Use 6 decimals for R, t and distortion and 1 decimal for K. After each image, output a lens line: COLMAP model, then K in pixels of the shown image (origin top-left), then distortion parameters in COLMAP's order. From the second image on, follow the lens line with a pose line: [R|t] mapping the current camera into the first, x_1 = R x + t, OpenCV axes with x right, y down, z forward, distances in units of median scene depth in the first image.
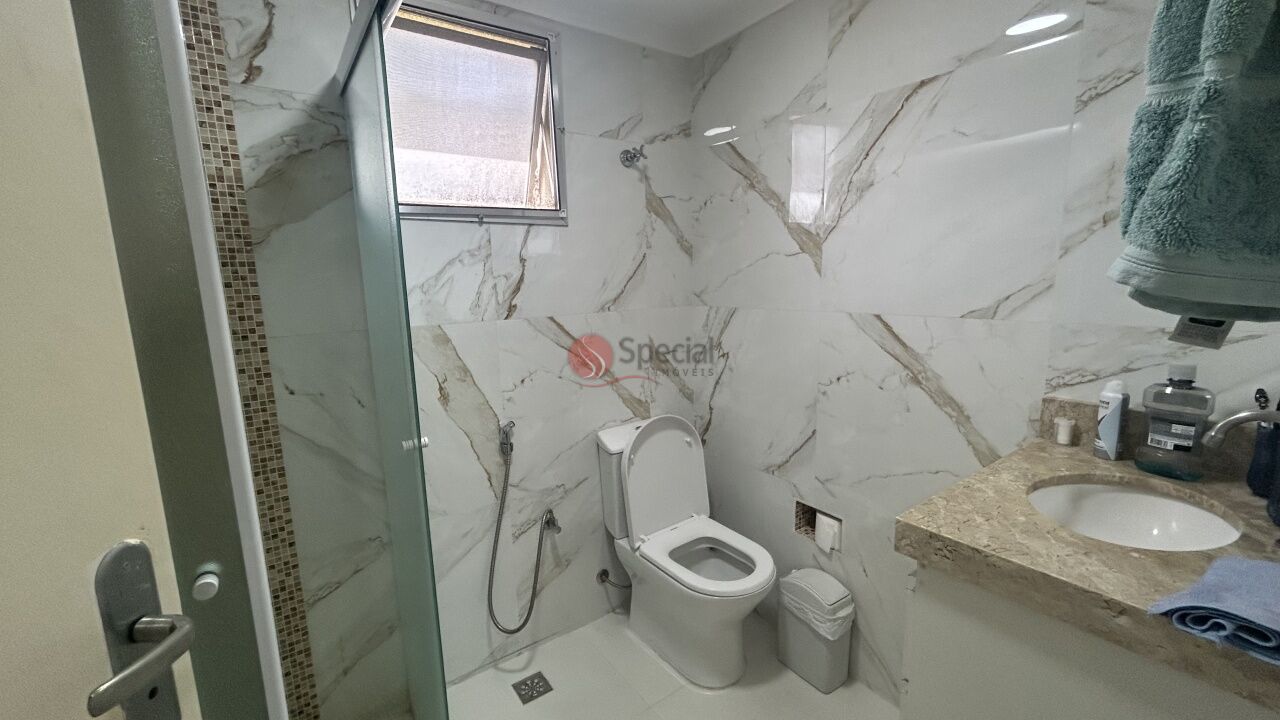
lens RADIAL K [[521.1, 0, 642.3], [0, 521.1, 363.1], [0, 0, 1]] dist [-0.001795, 0.002237]
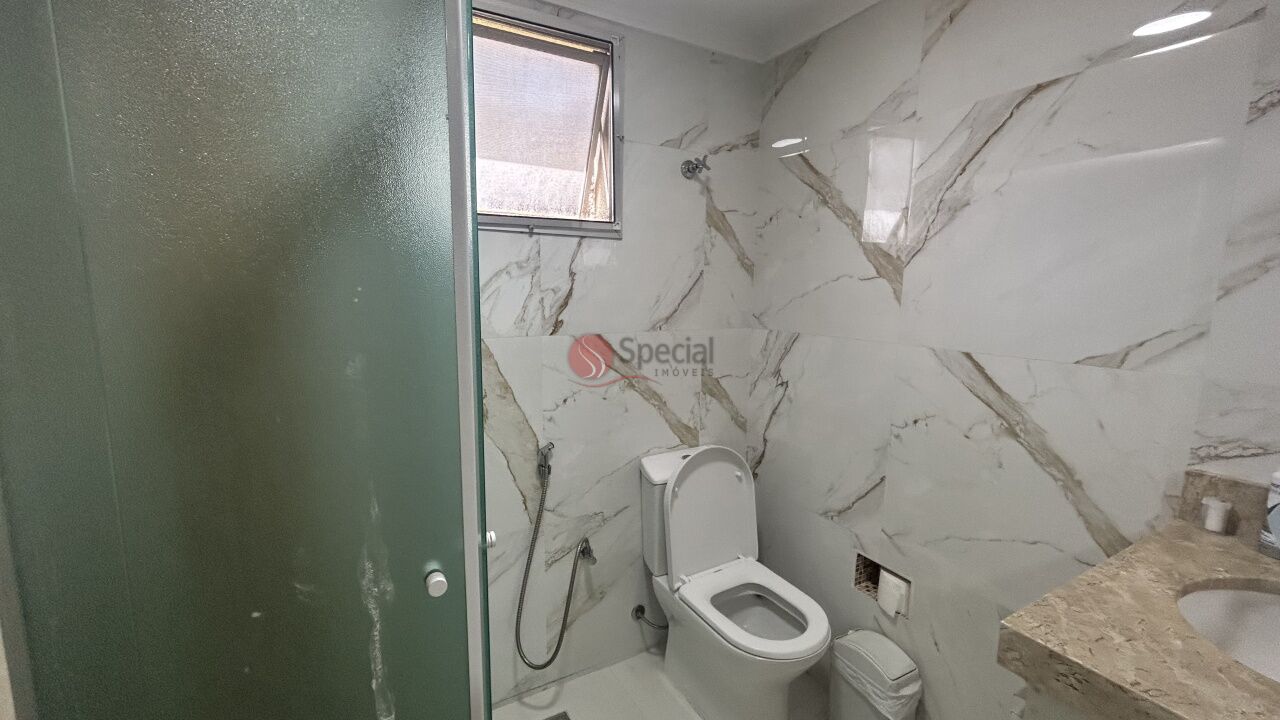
lens RADIAL K [[521.1, 0, 642.5], [0, 521.1, 363.6], [0, 0, 1]] dist [-0.001795, 0.002237]
pose [[0.993653, 0.054198, -0.098574, -0.000323], [-0.055970, 0.998315, -0.015291, -0.027171], [0.097579, 0.020711, 0.995012, 0.073092]]
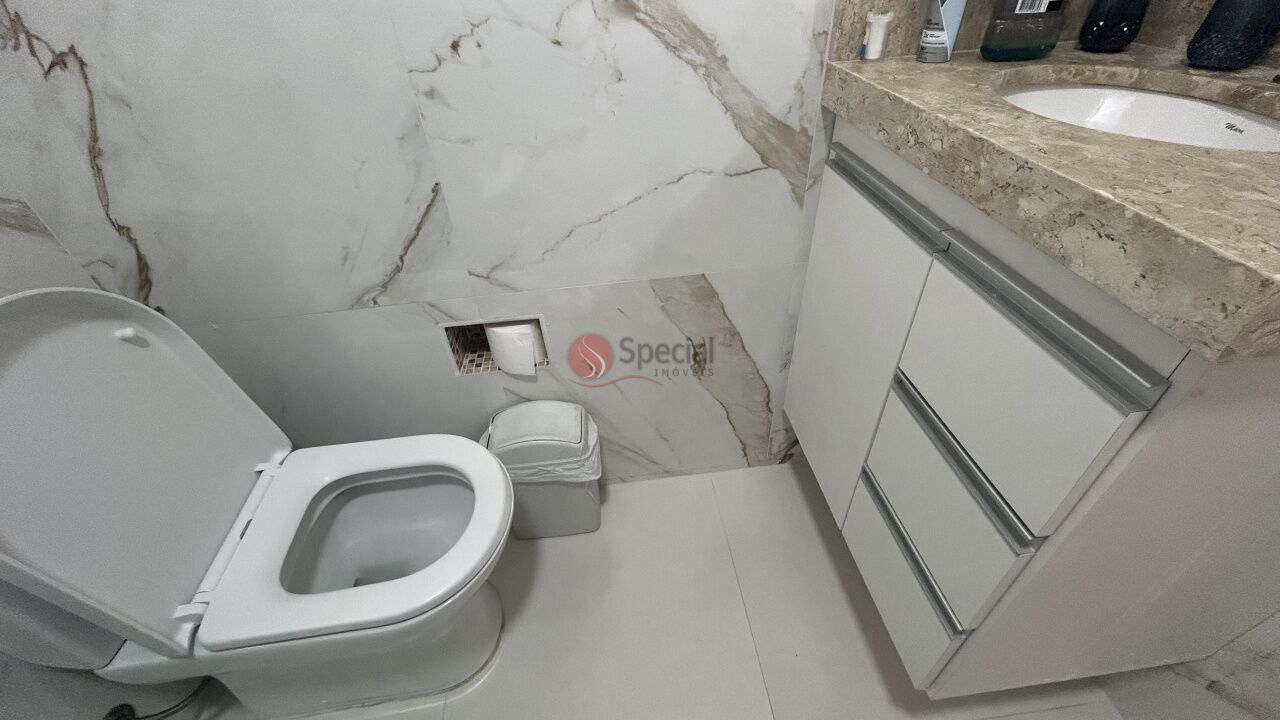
lens RADIAL K [[521.1, 0, 638.3], [0, 521.1, 358.3], [0, 0, 1]] dist [-0.001795, 0.002237]
pose [[0.498610, -0.551056, 0.669123, 0.014247], [0.190850, 0.822769, 0.535376, 0.039297], [-0.845555, -0.139241, 0.515410, 0.578444]]
